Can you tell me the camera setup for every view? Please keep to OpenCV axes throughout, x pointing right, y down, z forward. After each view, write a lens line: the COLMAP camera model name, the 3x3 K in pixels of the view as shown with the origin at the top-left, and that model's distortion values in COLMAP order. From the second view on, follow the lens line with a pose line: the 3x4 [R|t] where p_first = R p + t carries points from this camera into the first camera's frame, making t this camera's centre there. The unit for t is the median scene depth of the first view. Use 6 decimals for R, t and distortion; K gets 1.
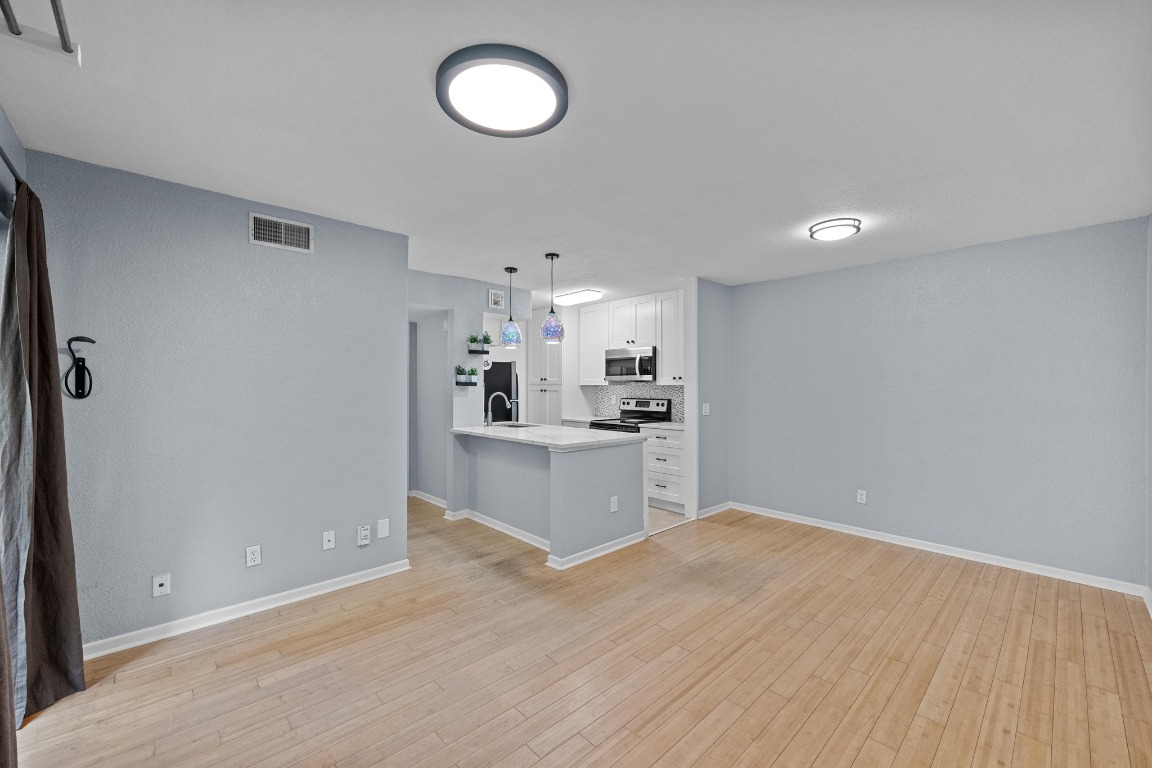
lens RADIAL K [[458.5, 0, 575.9], [0, 458.5, 398.8], [0, 0, 1]] dist [0.000448, 0.000120]
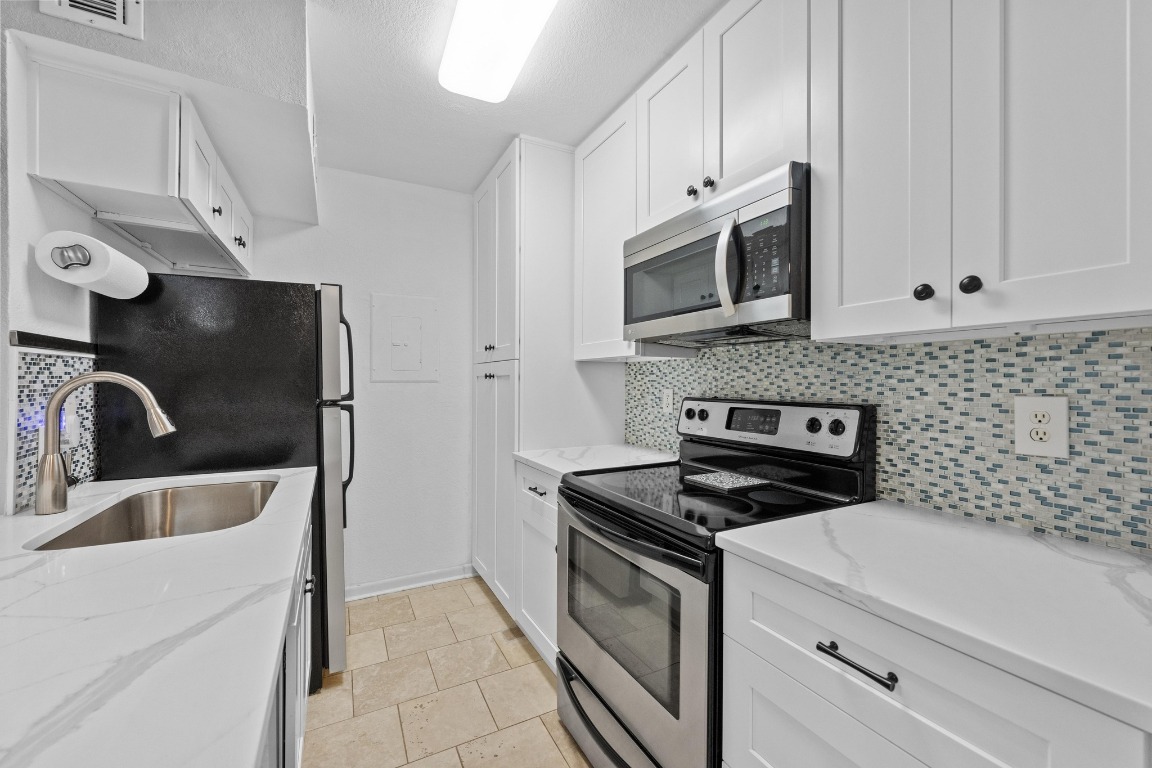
lens RADIAL K [[461.5, 0, 576.0], [0, 461.5, 384.0], [0, 0, 1]] dist [0.001294, 0.000023]
pose [[0.964828, 0.000174, -0.262881, 0.120431], [-0.005106, 0.999824, -0.018080, -0.004794], [0.262831, 0.018786, 0.964659, 0.728405]]
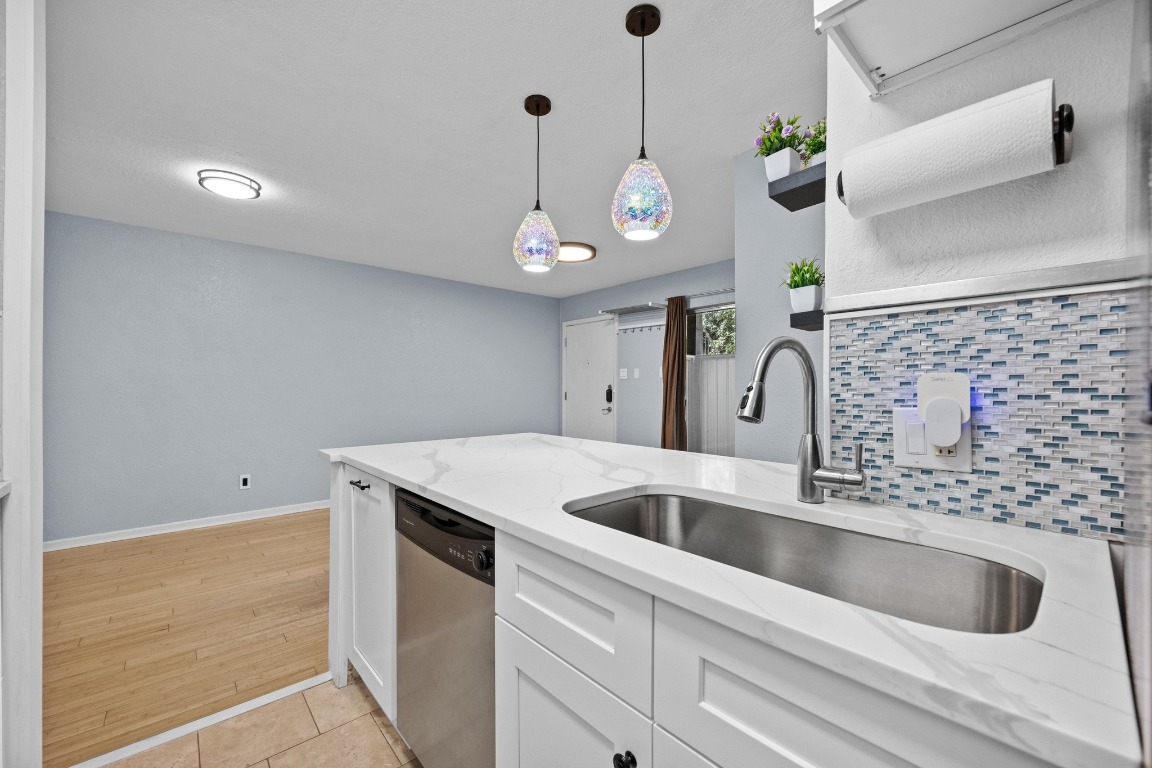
lens RADIAL K [[458.5, 0, 575.9], [0, 458.5, 398.8], [0, 0, 1]] dist [0.000448, 0.000120]
pose [[-0.999735, -0.003572, 0.022750, -0.077040], [-0.002482, 0.998856, 0.047754, 0.001384], [-0.022895, 0.047684, -0.998600, 1.047963]]
